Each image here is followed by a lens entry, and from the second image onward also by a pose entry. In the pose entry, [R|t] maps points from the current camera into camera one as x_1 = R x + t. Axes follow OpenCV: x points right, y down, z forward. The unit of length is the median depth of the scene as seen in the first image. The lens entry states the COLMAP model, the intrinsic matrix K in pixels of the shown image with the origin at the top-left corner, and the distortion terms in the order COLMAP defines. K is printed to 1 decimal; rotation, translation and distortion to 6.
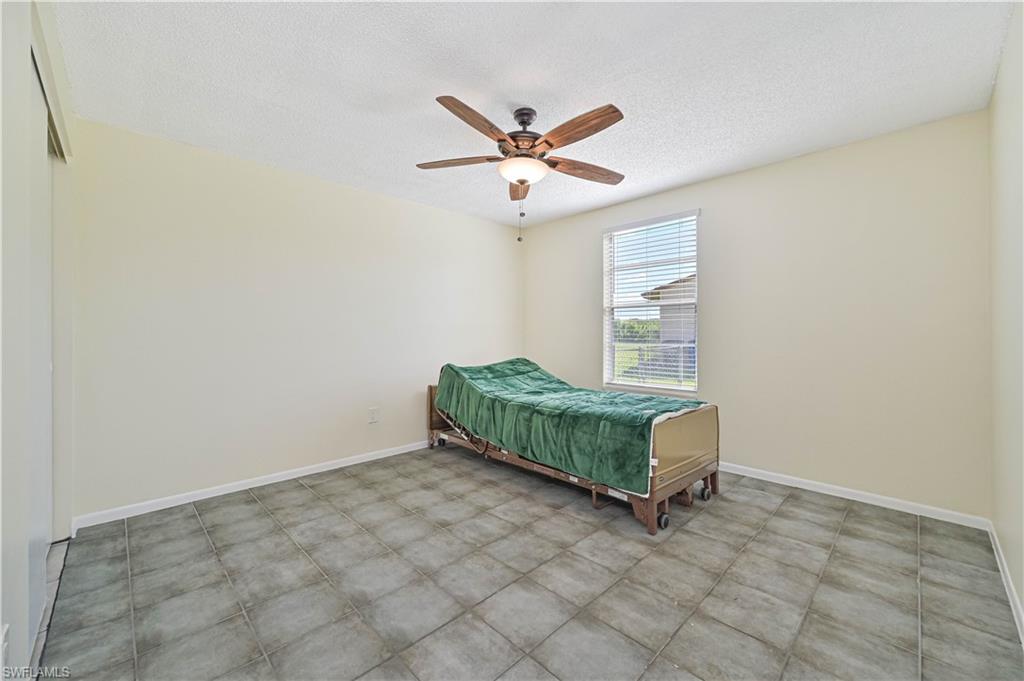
lens RADIAL K [[403.3, 0, 513.3], [0, 403.3, 336.3], [0, 0, 1]] dist [-0.001242, 0.000024]
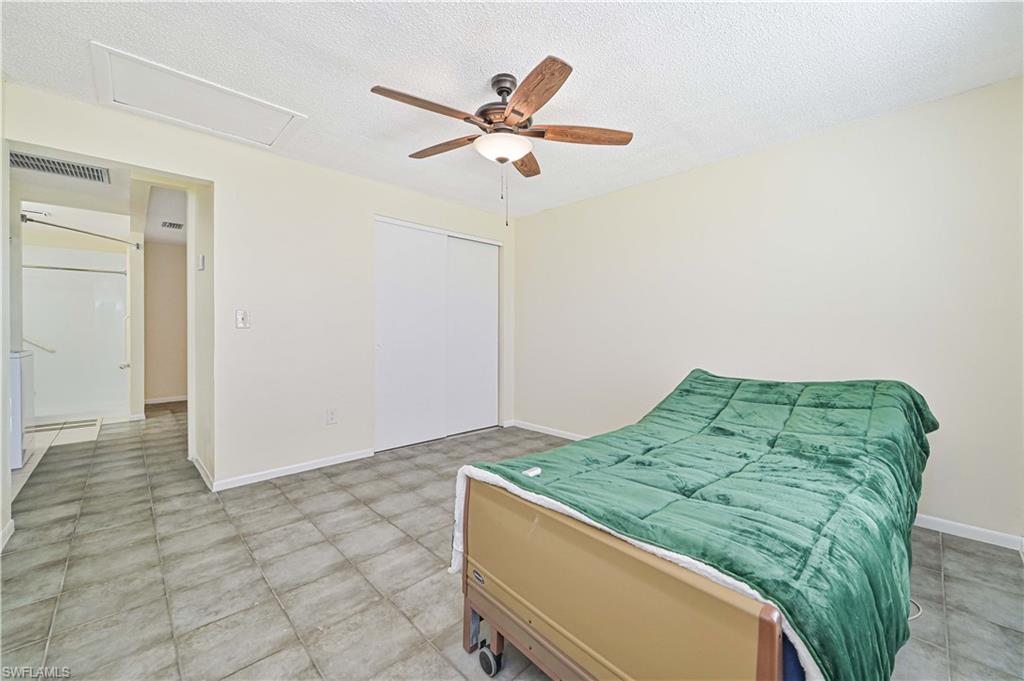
lens RADIAL K [[403.3, 0, 513.6], [0, 403.3, 333.6], [0, 0, 1]] dist [-0.001242, 0.000024]
pose [[-0.005604, 0.014403, -0.999881, 1.219399], [-0.012147, 0.999822, 0.014470, -0.007365], [0.999911, 0.012226, -0.005428, 1.353282]]
